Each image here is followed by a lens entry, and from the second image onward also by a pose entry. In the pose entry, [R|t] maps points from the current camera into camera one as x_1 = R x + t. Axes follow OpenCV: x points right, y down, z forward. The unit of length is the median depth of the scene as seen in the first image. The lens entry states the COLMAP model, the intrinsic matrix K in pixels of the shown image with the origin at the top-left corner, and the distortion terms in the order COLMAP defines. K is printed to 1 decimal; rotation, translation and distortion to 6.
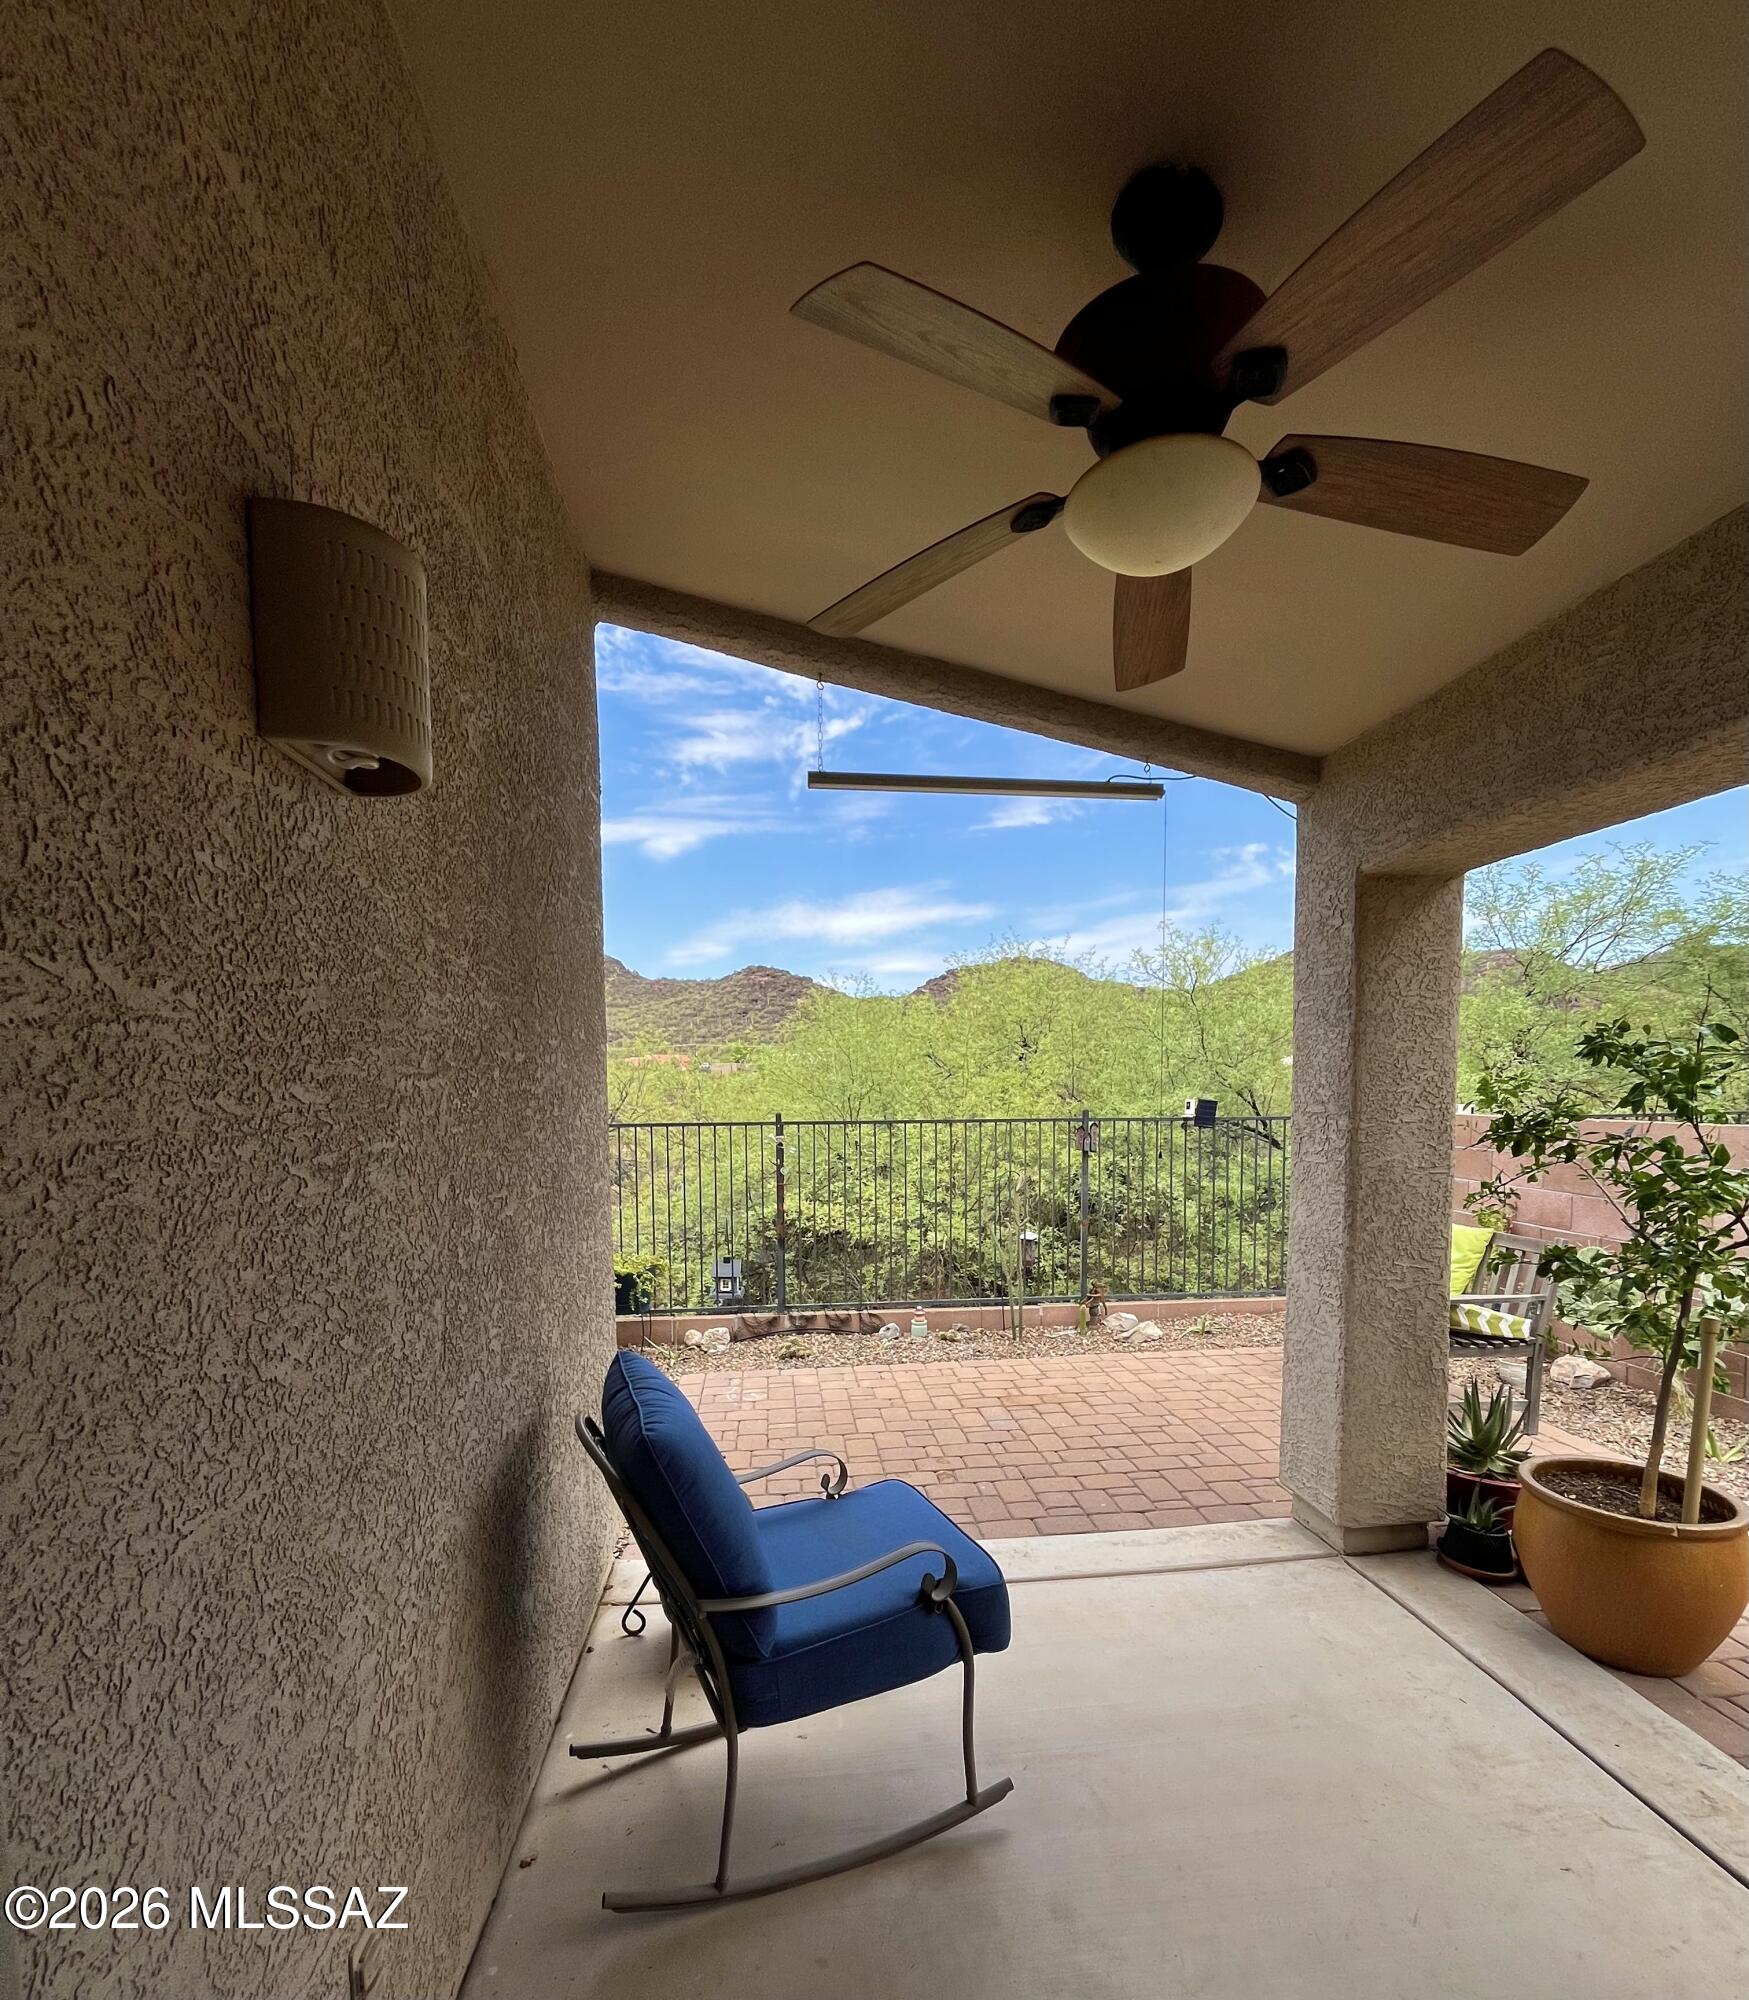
lens RADIAL K [[926.2, 0, 864.5], [0, 926.2, 1148.7], [0, 0, 1]] dist [-0.007385, -0.000848]
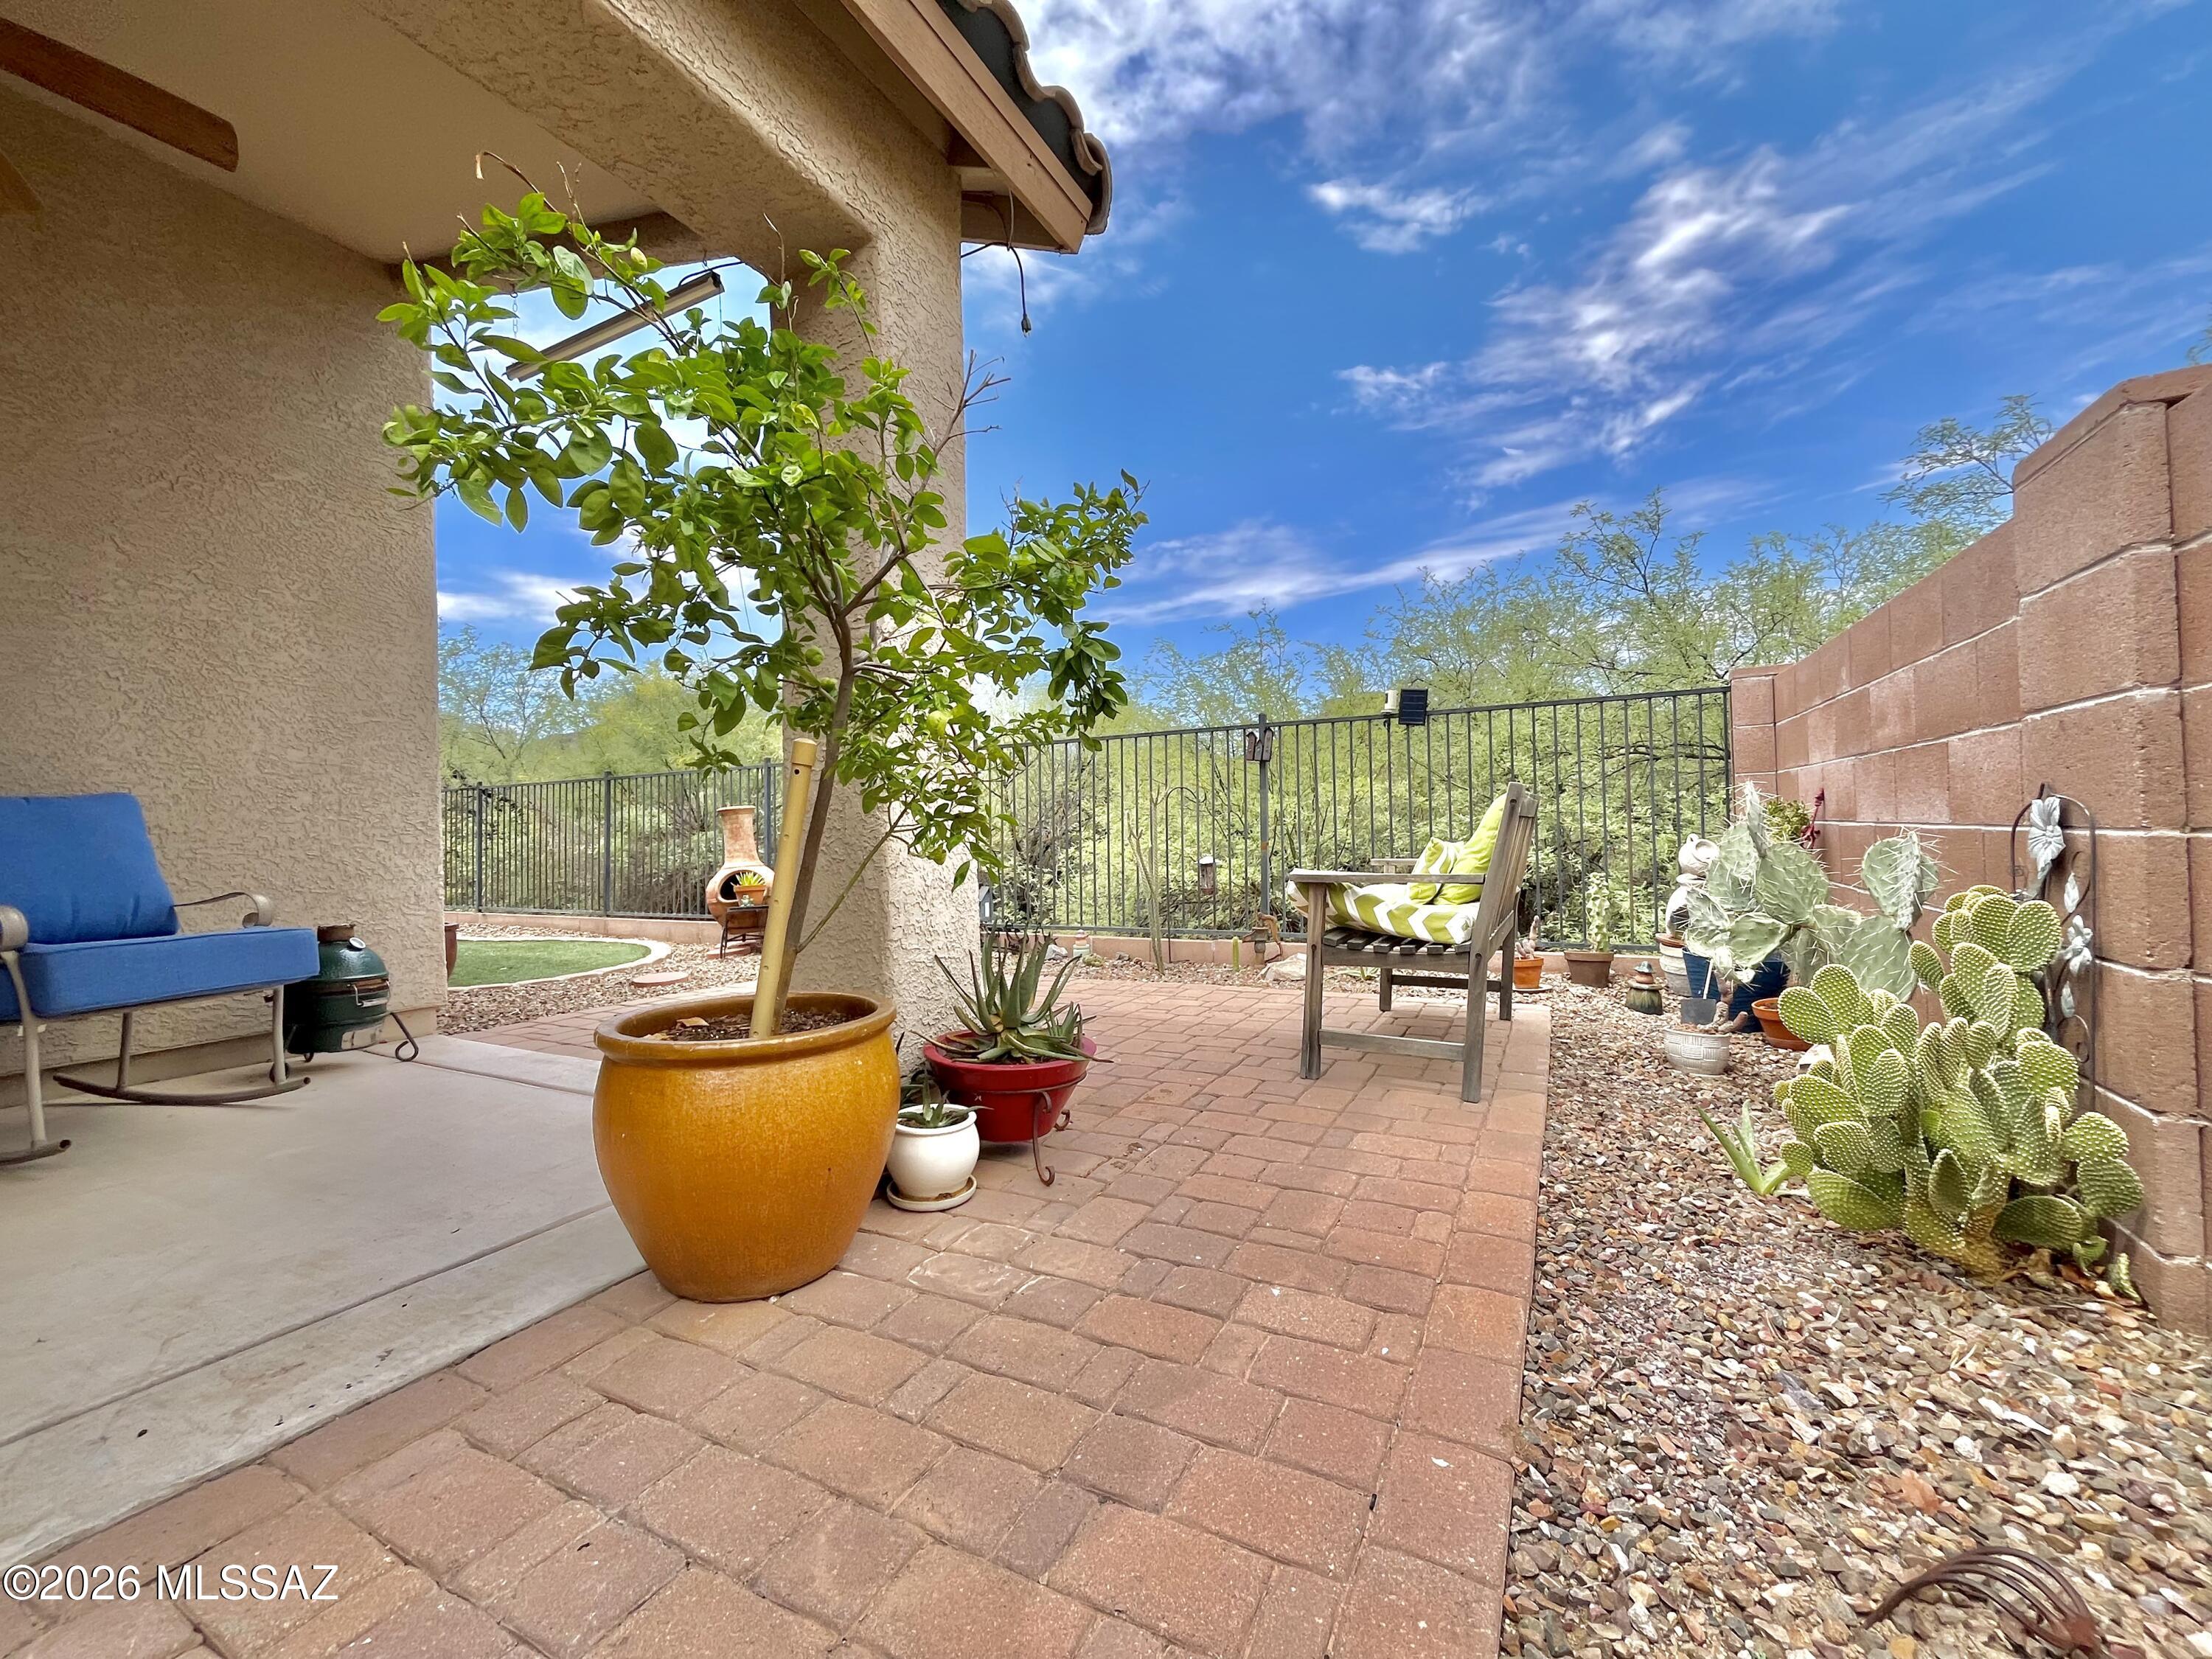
lens RADIAL K [[898.9, 0, 1108.2], [0, 898.9, 813.0], [0, 0, 1]] dist [-0.009831, 0.002181]
pose [[0.832831, -0.025521, -0.552939, 1.494379], [-0.011761, 0.997895, -0.063772, 0.273313], [0.553402, 0.059614, 0.830778, 0.590159]]
